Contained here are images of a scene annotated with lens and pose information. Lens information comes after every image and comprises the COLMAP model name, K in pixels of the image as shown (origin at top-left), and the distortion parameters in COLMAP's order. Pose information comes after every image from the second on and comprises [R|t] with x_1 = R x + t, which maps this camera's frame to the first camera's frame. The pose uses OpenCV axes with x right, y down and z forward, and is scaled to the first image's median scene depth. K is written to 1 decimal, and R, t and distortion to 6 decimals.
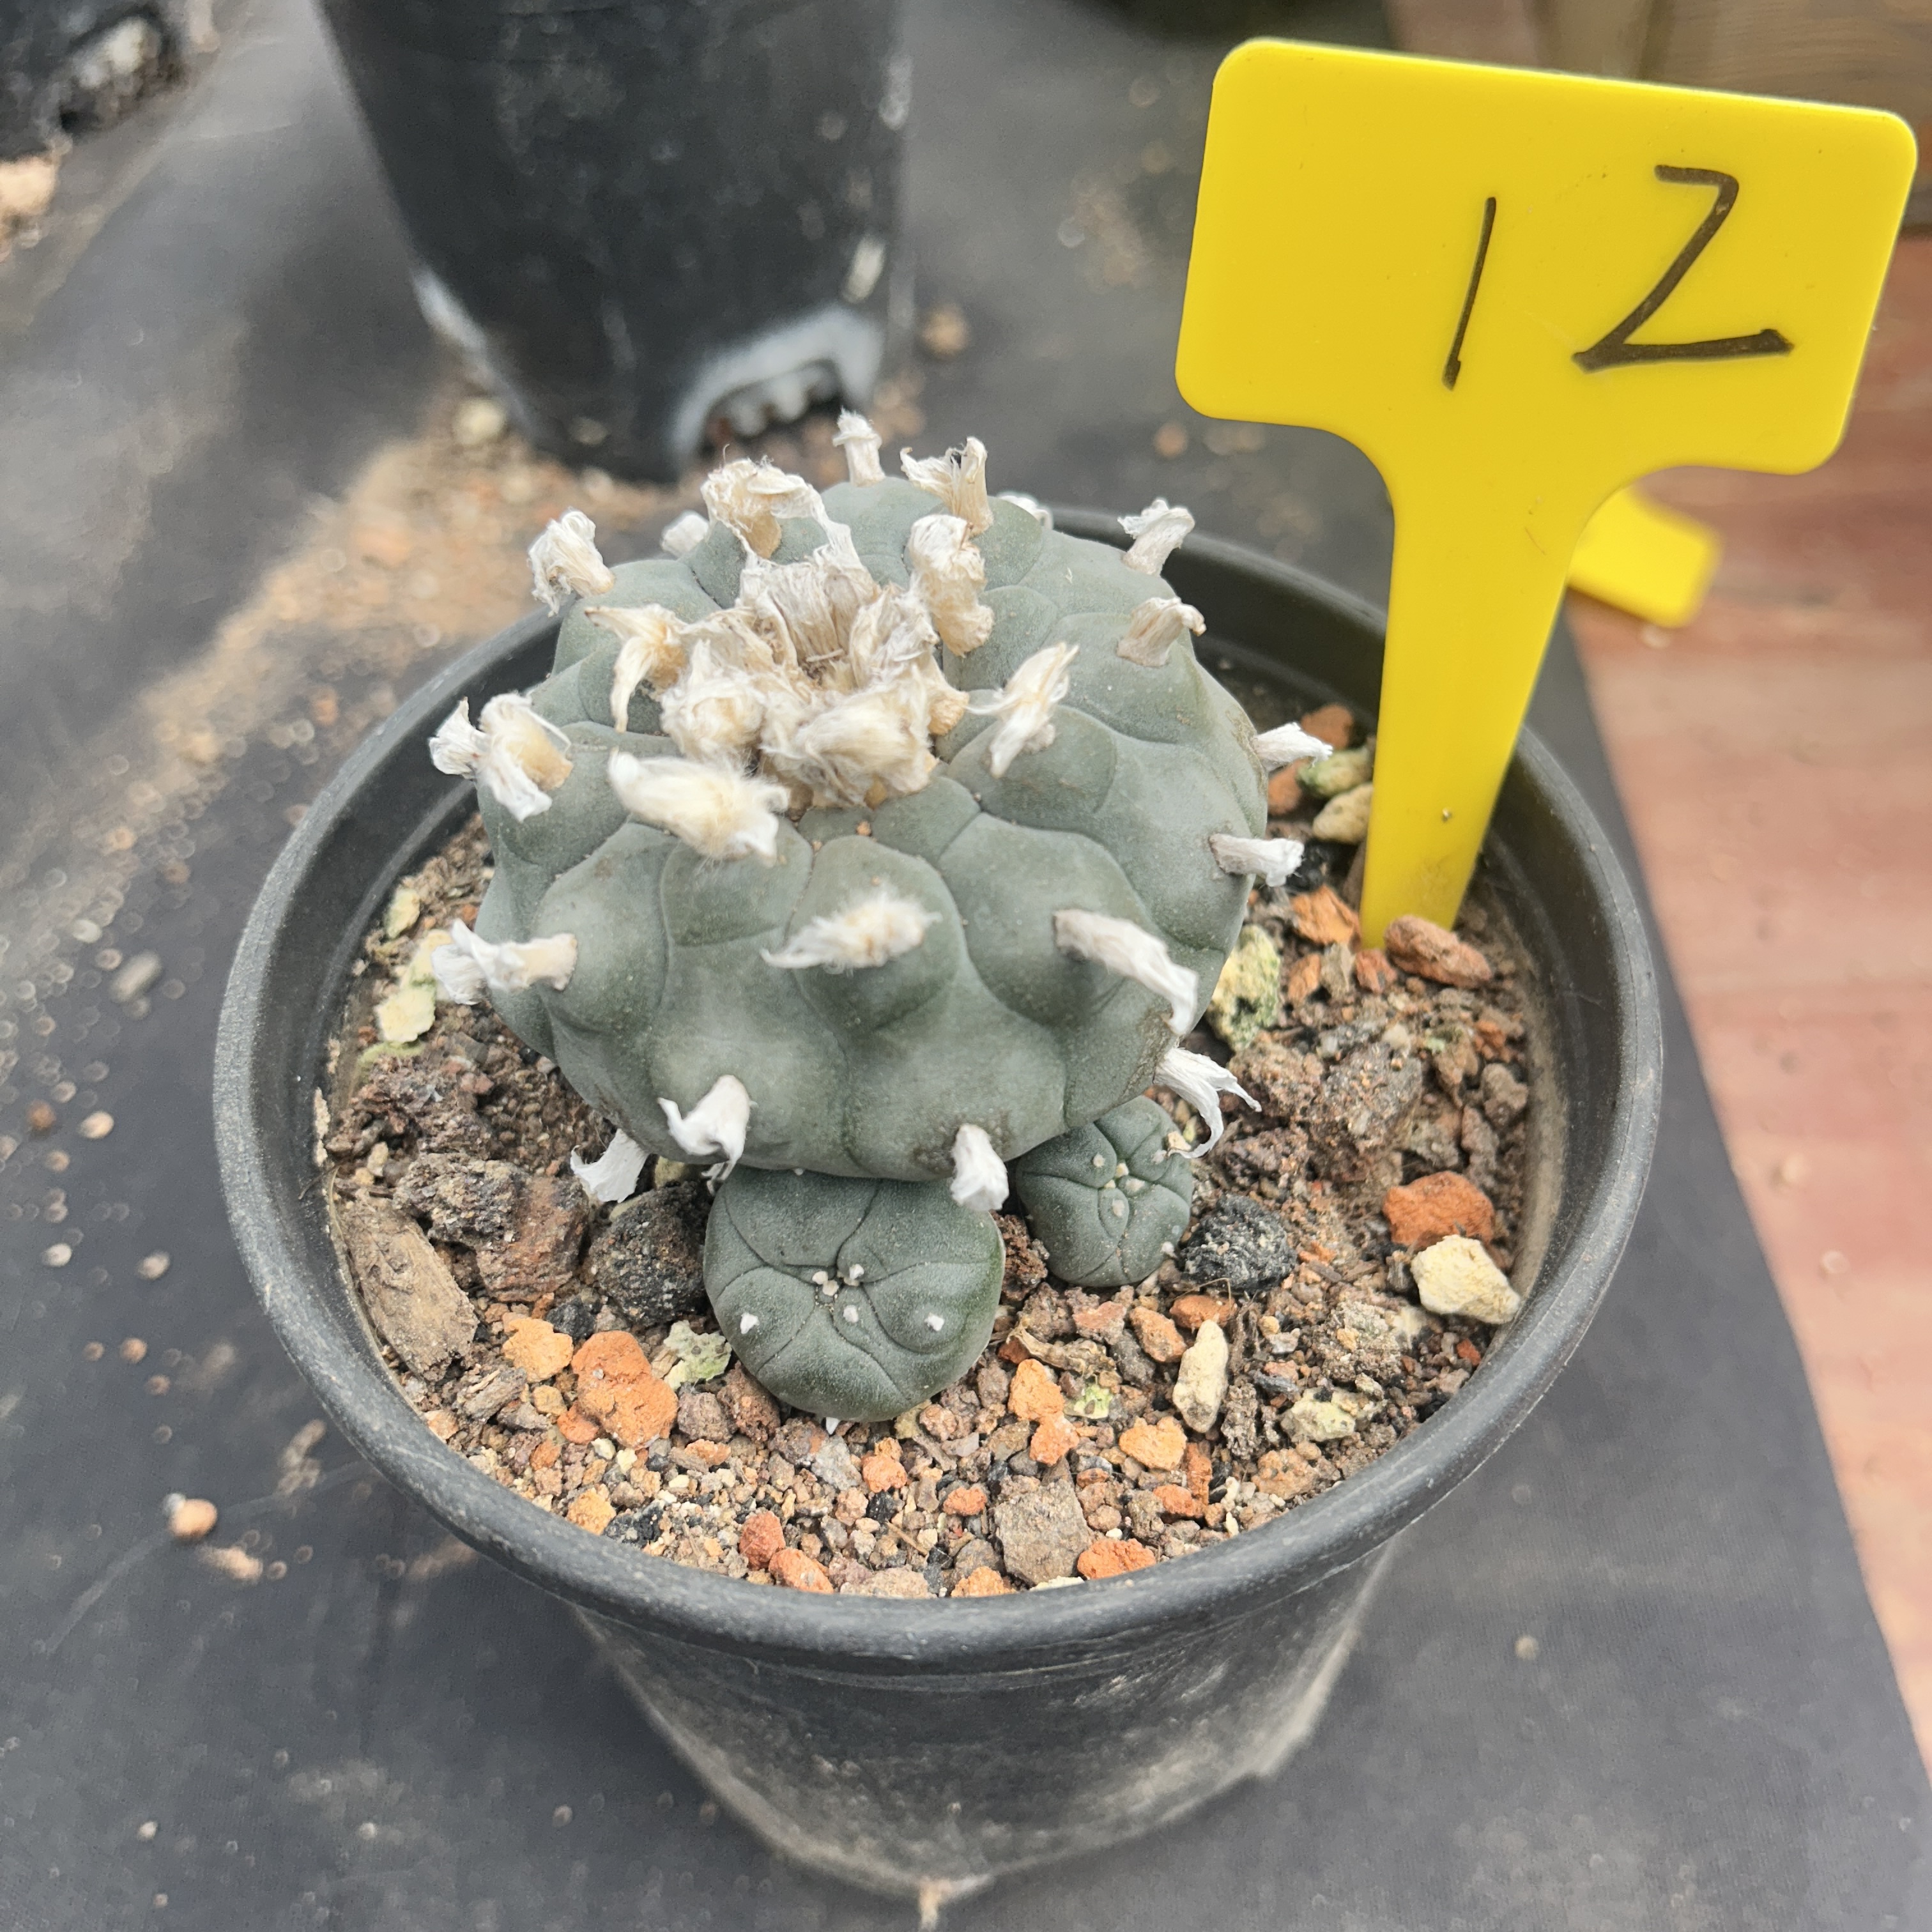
lens RADIAL K [[2060.7, 0, 966.0], [0, 2060.7, 966.0], [0, 0, 1]] dist [0.020795, -0.026128]
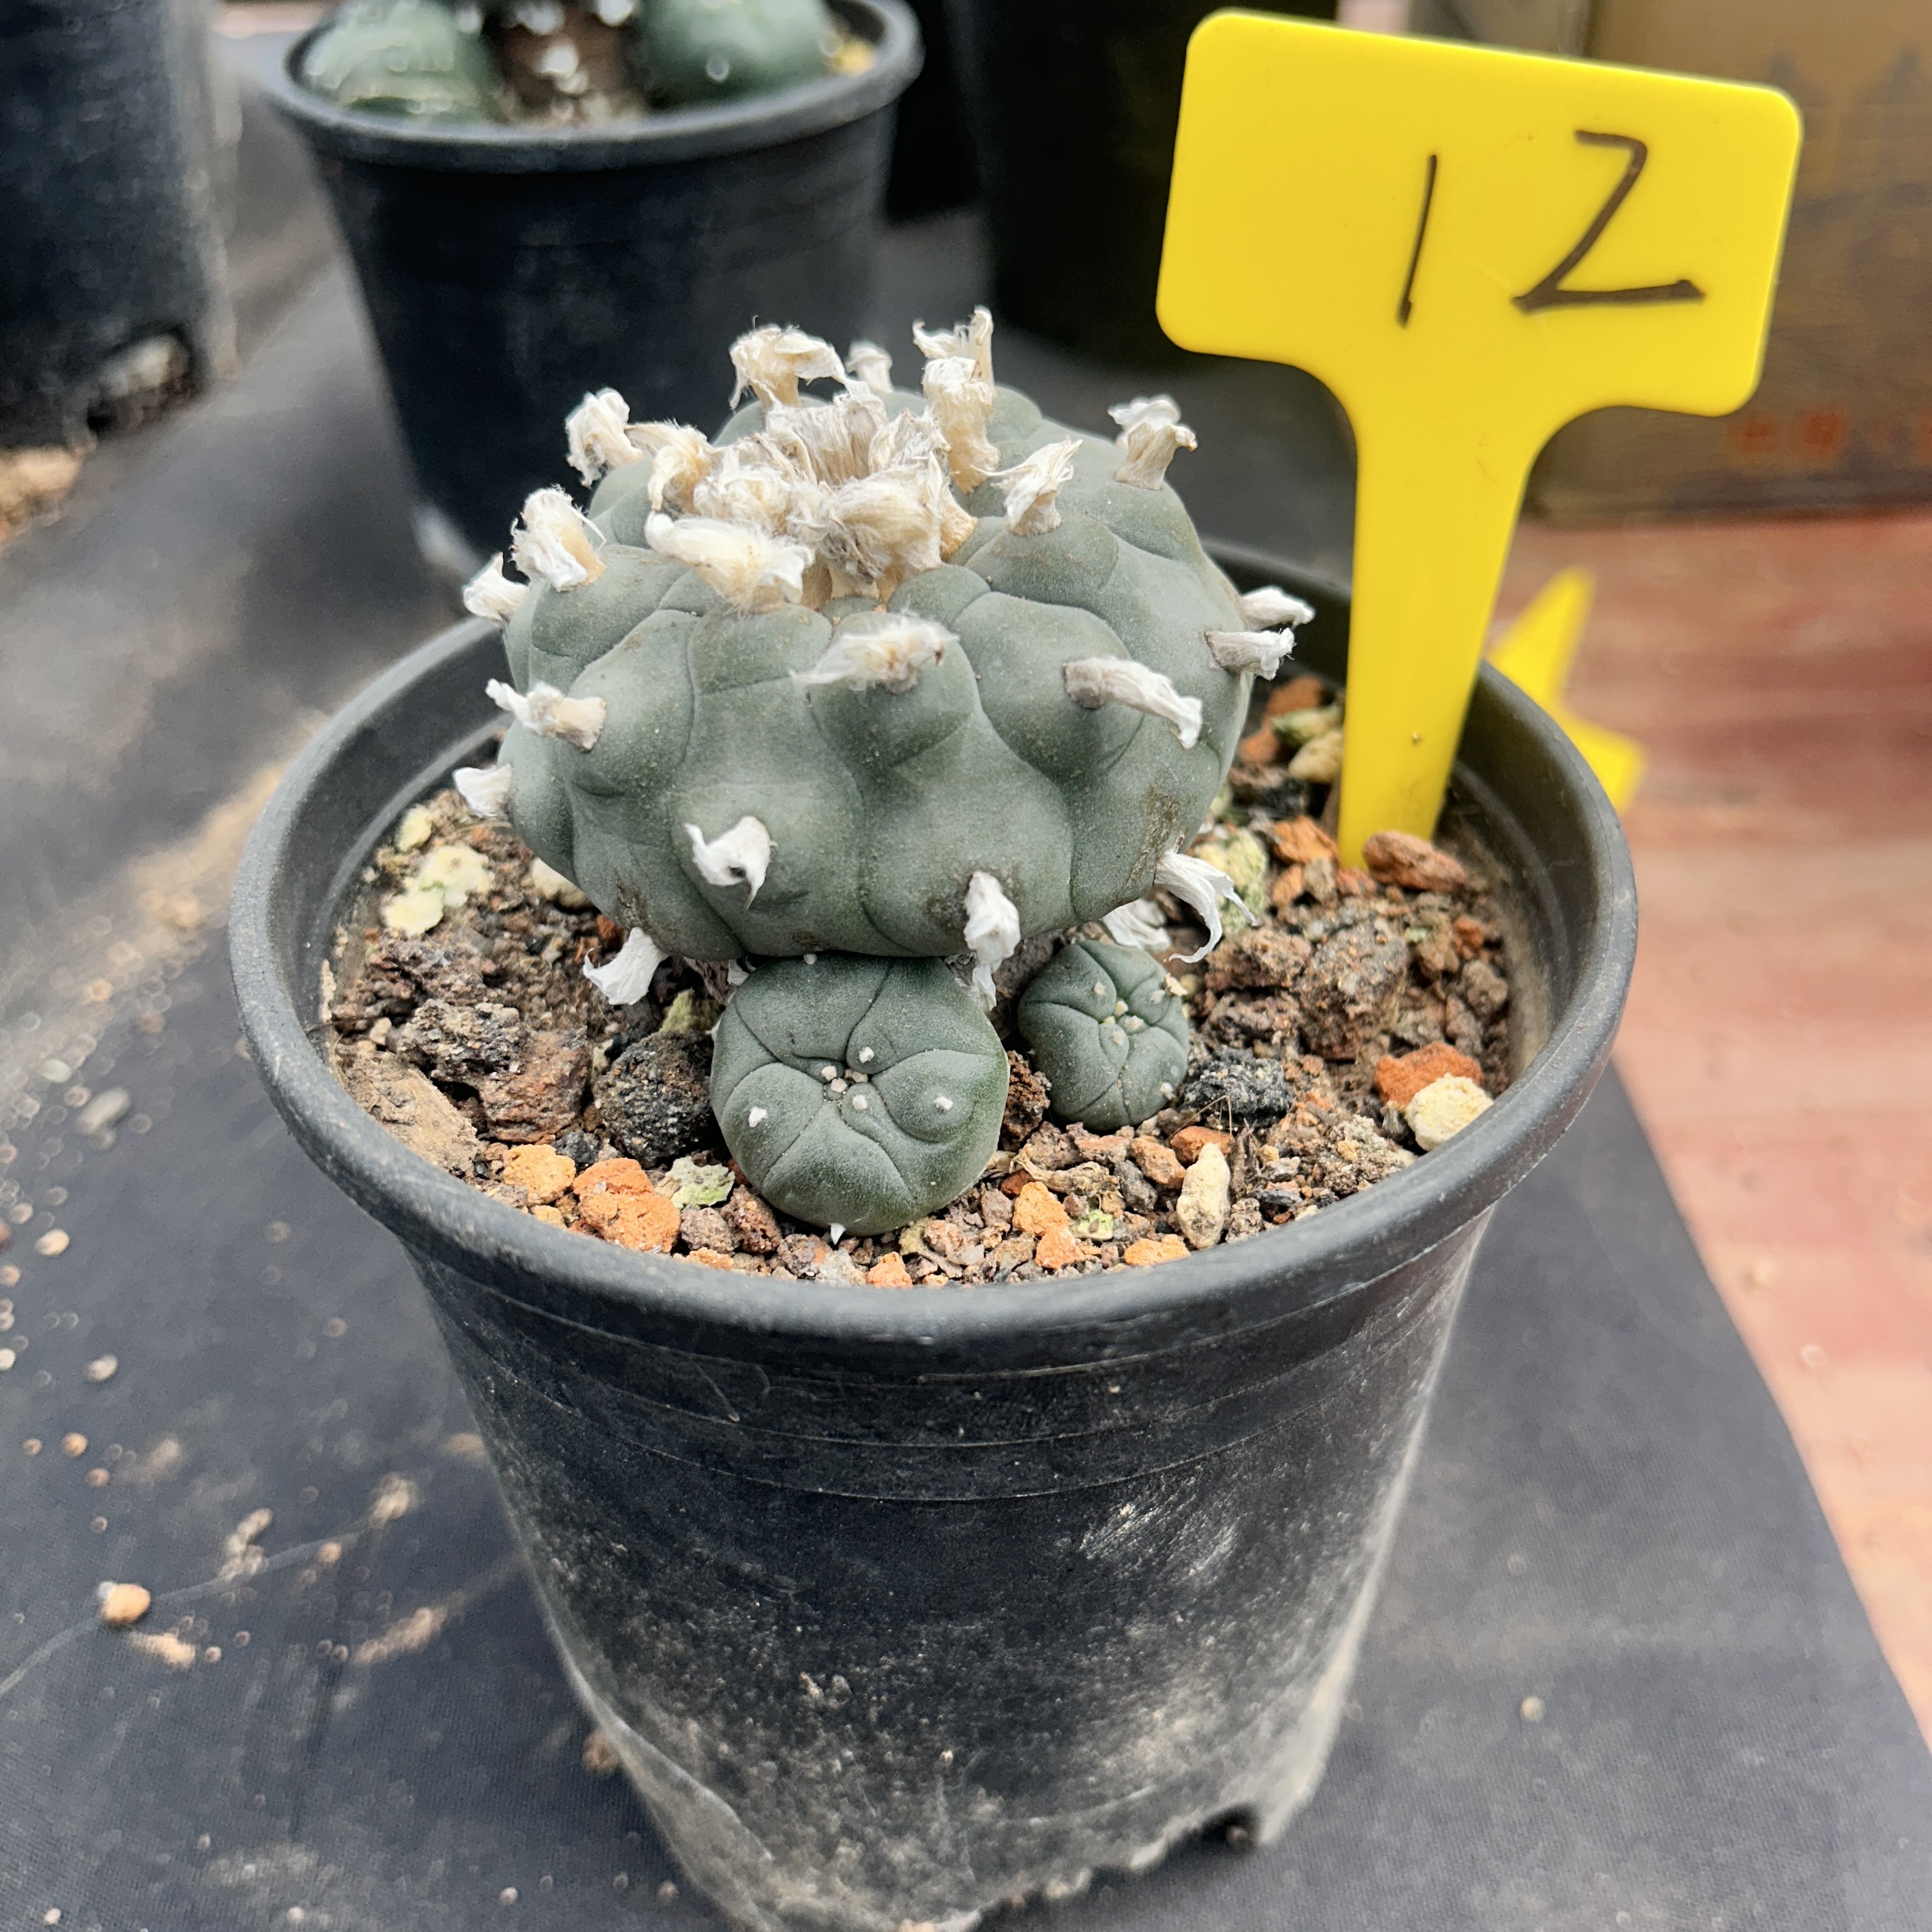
lens RADIAL K [[2049.2, 0, 966.0], [0, 2049.2, 966.0], [0, 0, 1]] dist [0.029535, -0.026467]
pose [[0.999506, 0.007401, 0.030543, -0.031140], [-0.000443, 0.975100, -0.221763, 0.292789], [-0.031424, 0.221640, 0.974622, 0.007047]]
